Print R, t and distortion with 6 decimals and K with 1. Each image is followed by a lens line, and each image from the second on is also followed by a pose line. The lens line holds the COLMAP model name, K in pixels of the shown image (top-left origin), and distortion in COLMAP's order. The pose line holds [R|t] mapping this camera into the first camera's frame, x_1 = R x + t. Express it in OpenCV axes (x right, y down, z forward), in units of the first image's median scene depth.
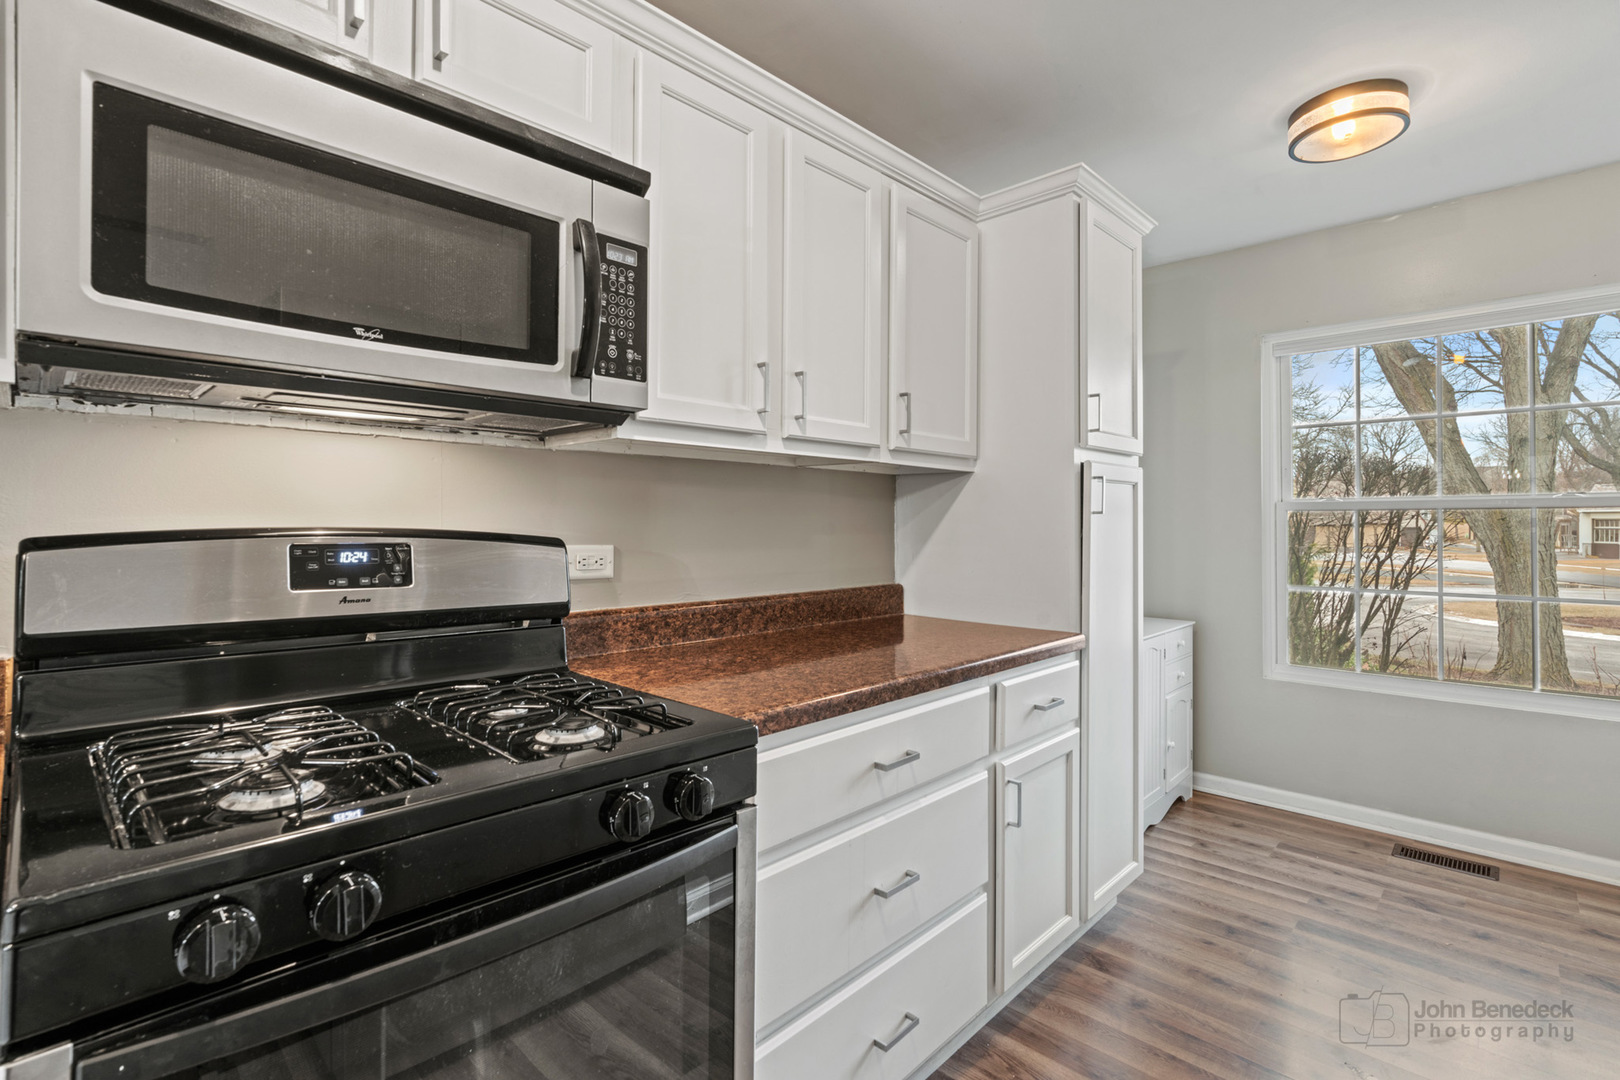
lens RADIAL K [[759.6, 0, 810.0], [0, 759.6, 540.0], [0, 0, 1]] dist [-0.000507, -0.000064]
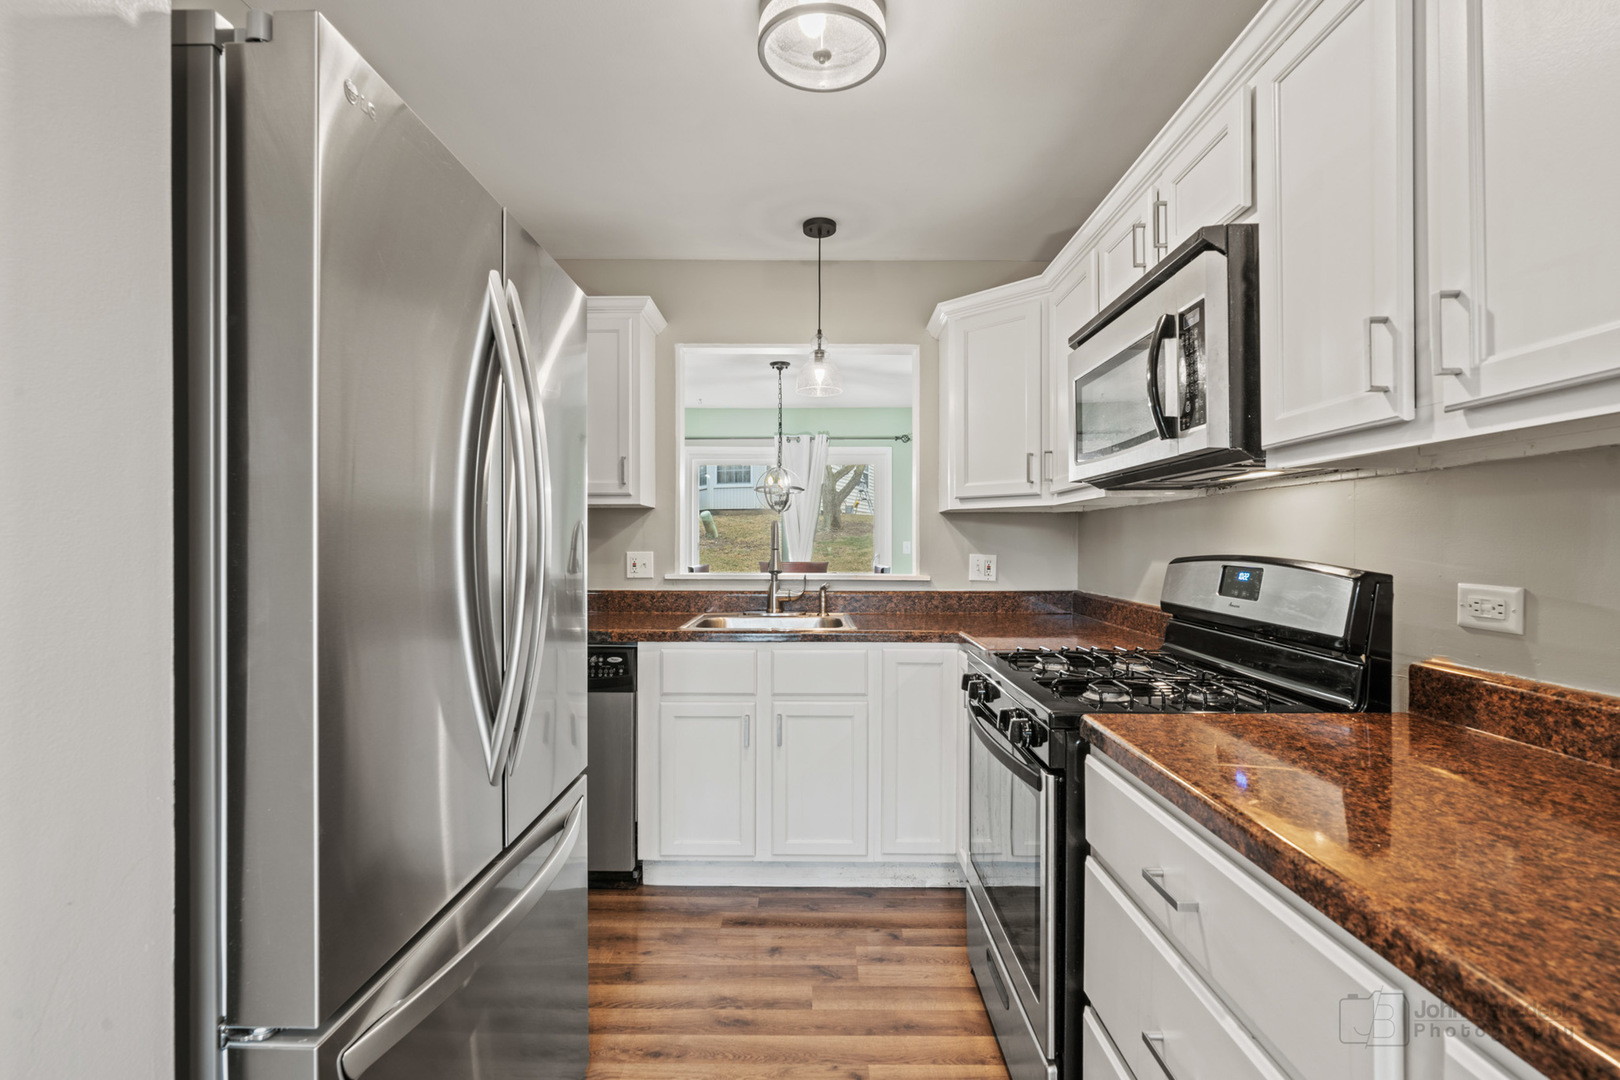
lens RADIAL K [[759.6, 0, 810.0], [0, 759.6, 540.0], [0, 0, 1]] dist [-0.000507, -0.000064]
pose [[-0.726693, -0.002828, -0.686957, 0.707721], [-0.013008, 0.999869, 0.009644, -0.035728], [0.686840, 0.015944, -0.726634, 1.069074]]
